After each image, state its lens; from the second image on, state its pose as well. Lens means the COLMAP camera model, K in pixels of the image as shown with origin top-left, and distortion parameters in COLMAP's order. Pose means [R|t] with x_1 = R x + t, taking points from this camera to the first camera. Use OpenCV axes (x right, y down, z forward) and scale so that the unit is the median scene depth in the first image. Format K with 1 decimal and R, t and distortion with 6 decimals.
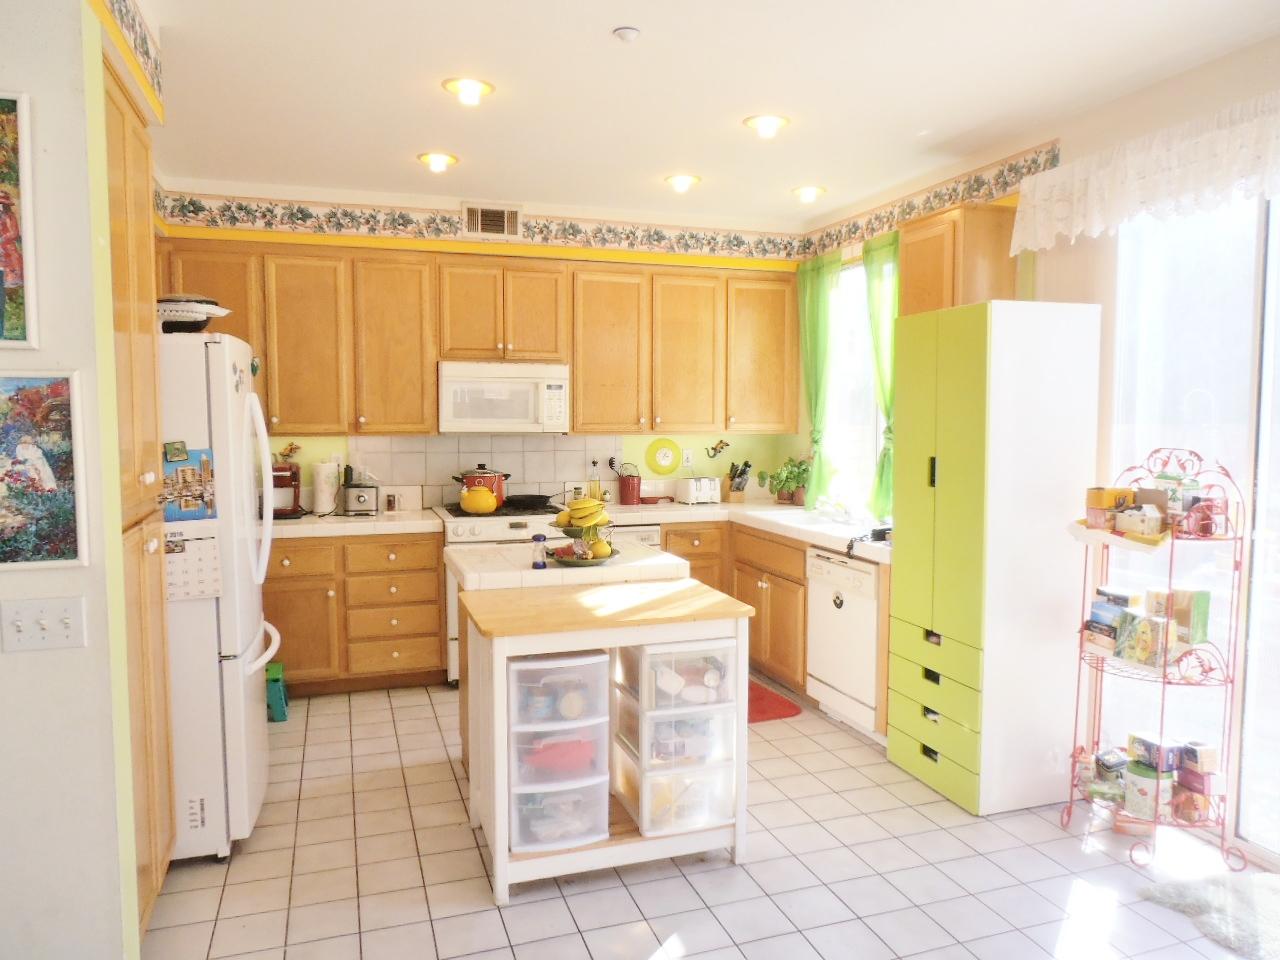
lens RADIAL K [[896.9, 0, 639.6], [0, 896.9, 476.9], [0, 0, 1]] dist [-0.025423, 0.014598]
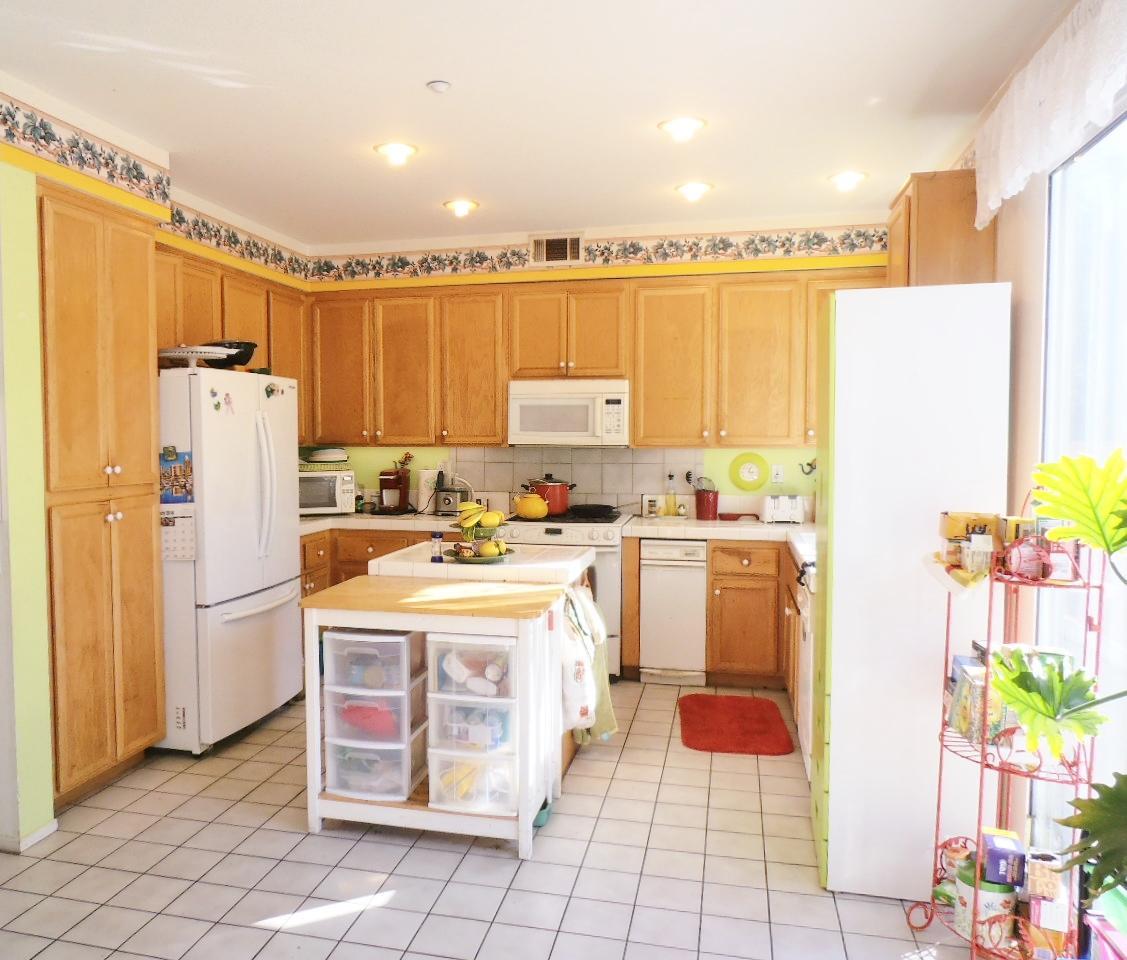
lens RADIAL K [[911.7, 0, 562.8], [0, 911.7, 488.2], [0, 0, 1]] dist [-0.028446, 0.019801]
pose [[0.837123, 0.028800, -0.546255, 0.475793], [-0.035487, 0.999369, -0.001694, 0.004306], [0.545862, 0.020804, 0.837617, 0.093665]]
